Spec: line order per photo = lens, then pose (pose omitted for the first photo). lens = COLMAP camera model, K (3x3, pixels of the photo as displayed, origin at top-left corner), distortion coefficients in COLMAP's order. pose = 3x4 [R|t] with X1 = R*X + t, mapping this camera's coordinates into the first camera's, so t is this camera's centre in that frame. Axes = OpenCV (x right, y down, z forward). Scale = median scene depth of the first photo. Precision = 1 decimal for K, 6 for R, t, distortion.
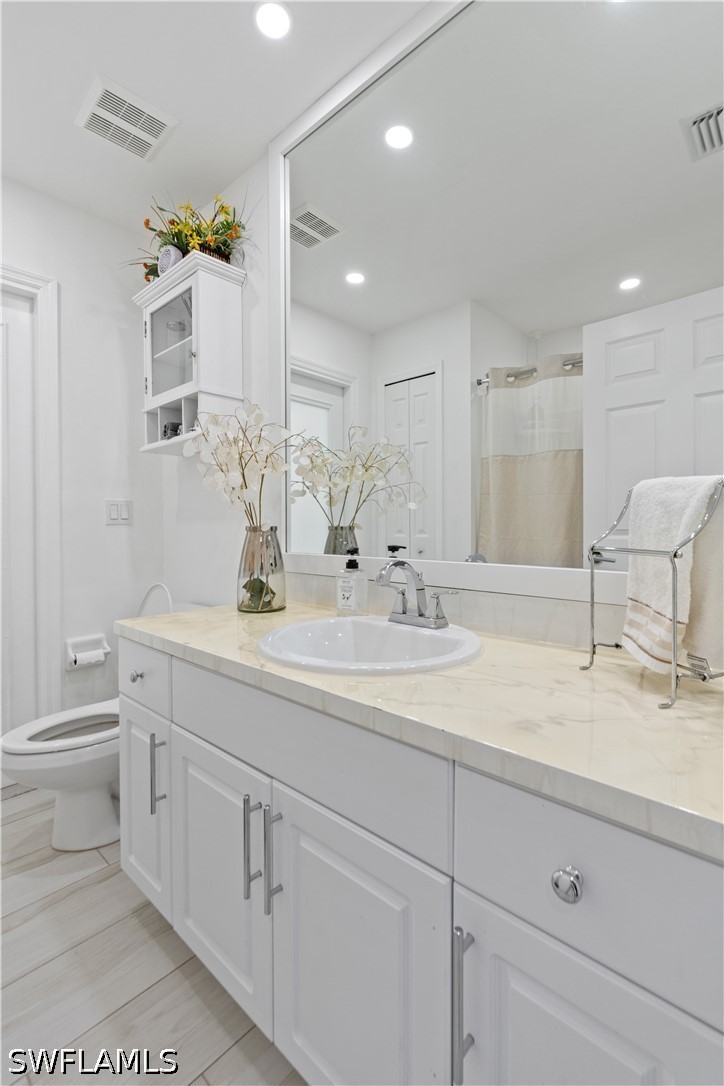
lens RADIAL K [[487.3, 0, 364.8], [0, 487.3, 535.9], [0, 0, 1]] dist [-0.007892, 0.001683]
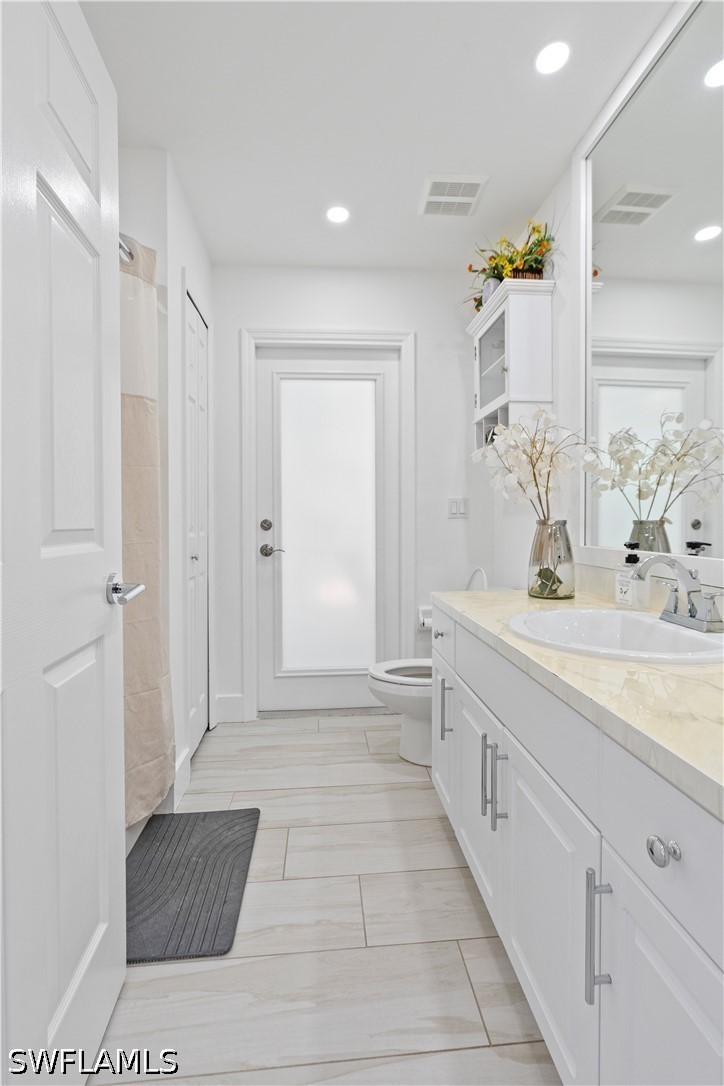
lens RADIAL K [[482.0, 0, 368.4], [0, 482.0, 536.5], [0, 0, 1]] dist [-0.016684, 0.005748]
pose [[0.747920, 0.025039, -0.663316, 0.164976], [-0.014127, 0.999662, 0.021806, -0.000520], [0.663638, -0.006939, 0.748021, -0.061604]]
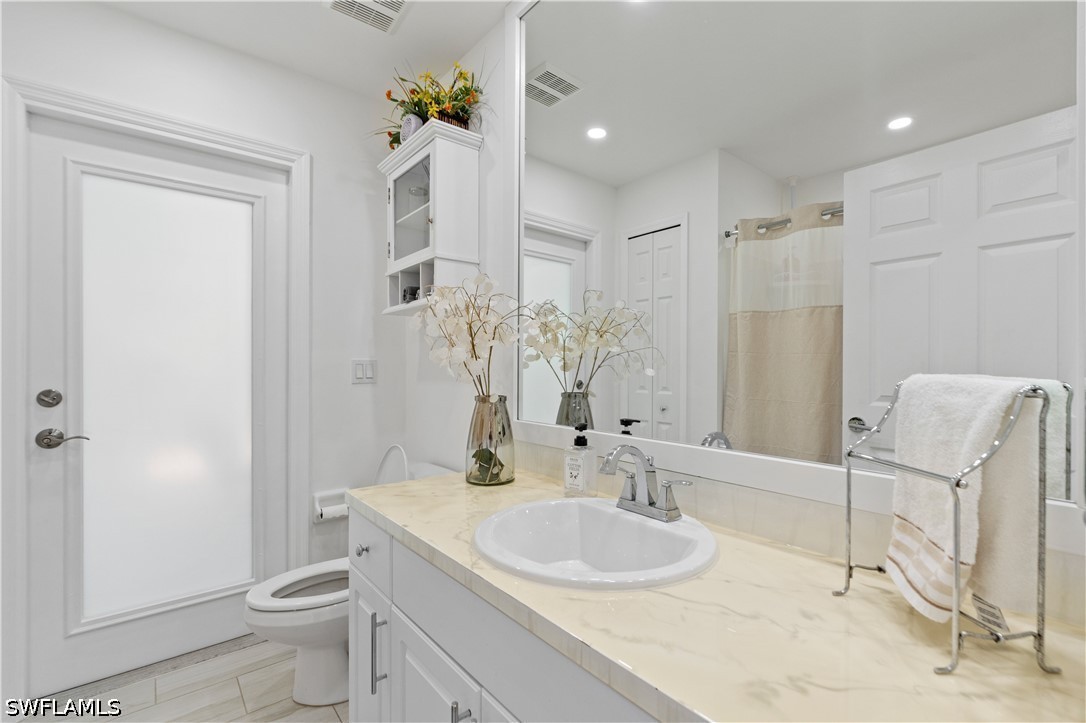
lens RADIAL K [[481.4, 0, 549.4], [0, 481.4, 375.3], [0, 0, 1]] dist [-0.011541, 0.005160]
pose [[0.991428, 0.010729, -0.130212, 0.025600], [-0.012049, 0.999884, -0.009360, -0.045472], [0.130096, 0.010849, 0.991442, 0.045647]]
